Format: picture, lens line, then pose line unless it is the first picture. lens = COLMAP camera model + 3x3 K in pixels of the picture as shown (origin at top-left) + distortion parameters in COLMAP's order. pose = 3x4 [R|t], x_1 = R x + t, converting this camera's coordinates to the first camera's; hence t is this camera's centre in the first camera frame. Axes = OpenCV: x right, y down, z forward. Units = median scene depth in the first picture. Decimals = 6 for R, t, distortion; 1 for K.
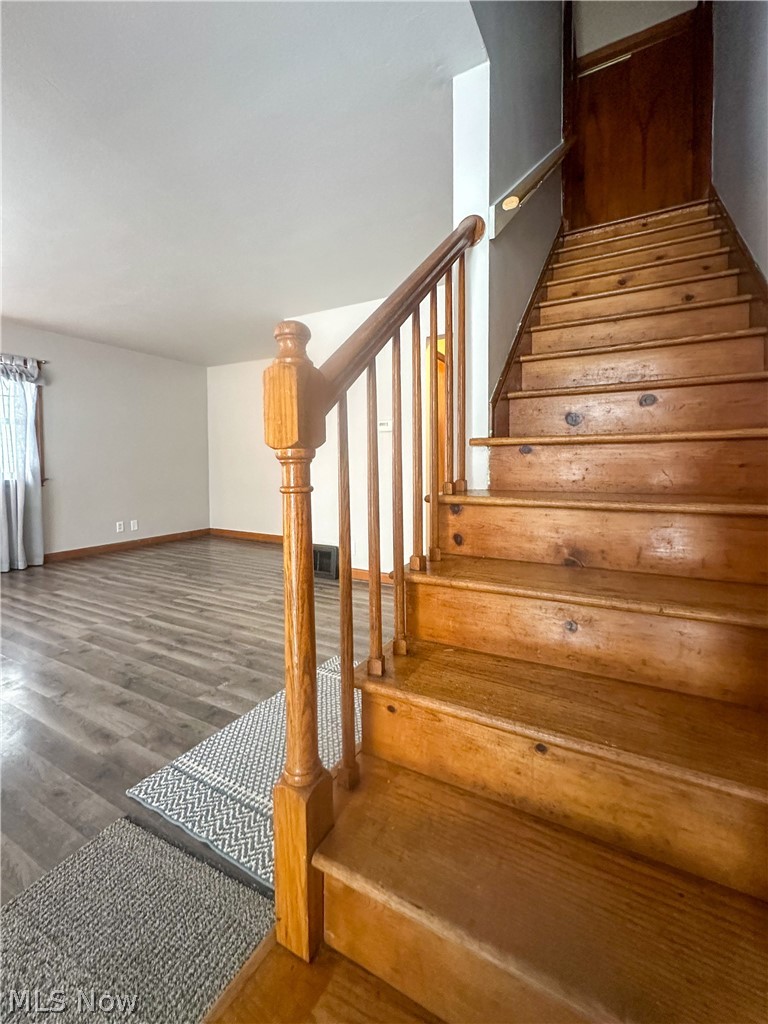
lens RADIAL K [[453.7, 0, 382.6], [0, 453.7, 485.2], [0, 0, 1]] dist [-0.000760, -0.000348]
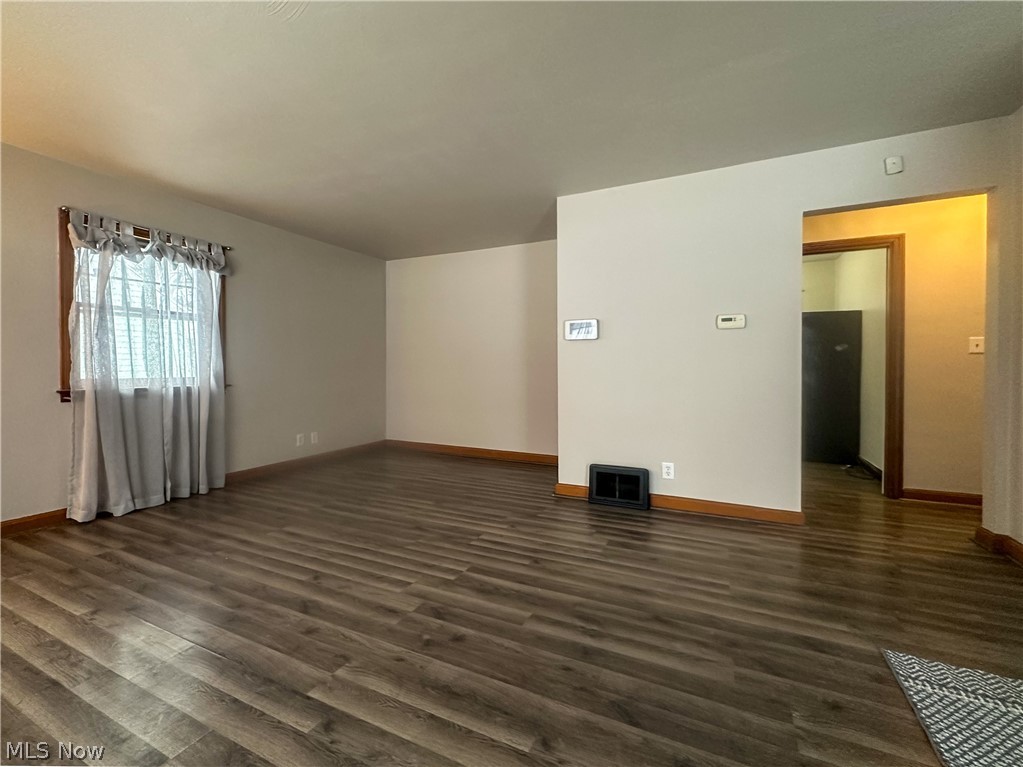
lens RADIAL K [[444.2, 0, 489.1], [0, 444.2, 375.4], [0, 0, 1]] dist [-0.002193, -0.000232]
pose [[0.998572, 0.002340, 0.053364, -0.620224], [-0.000663, 0.999506, -0.031432, -0.012289], [-0.053411, 0.031352, 0.998080, 0.300094]]
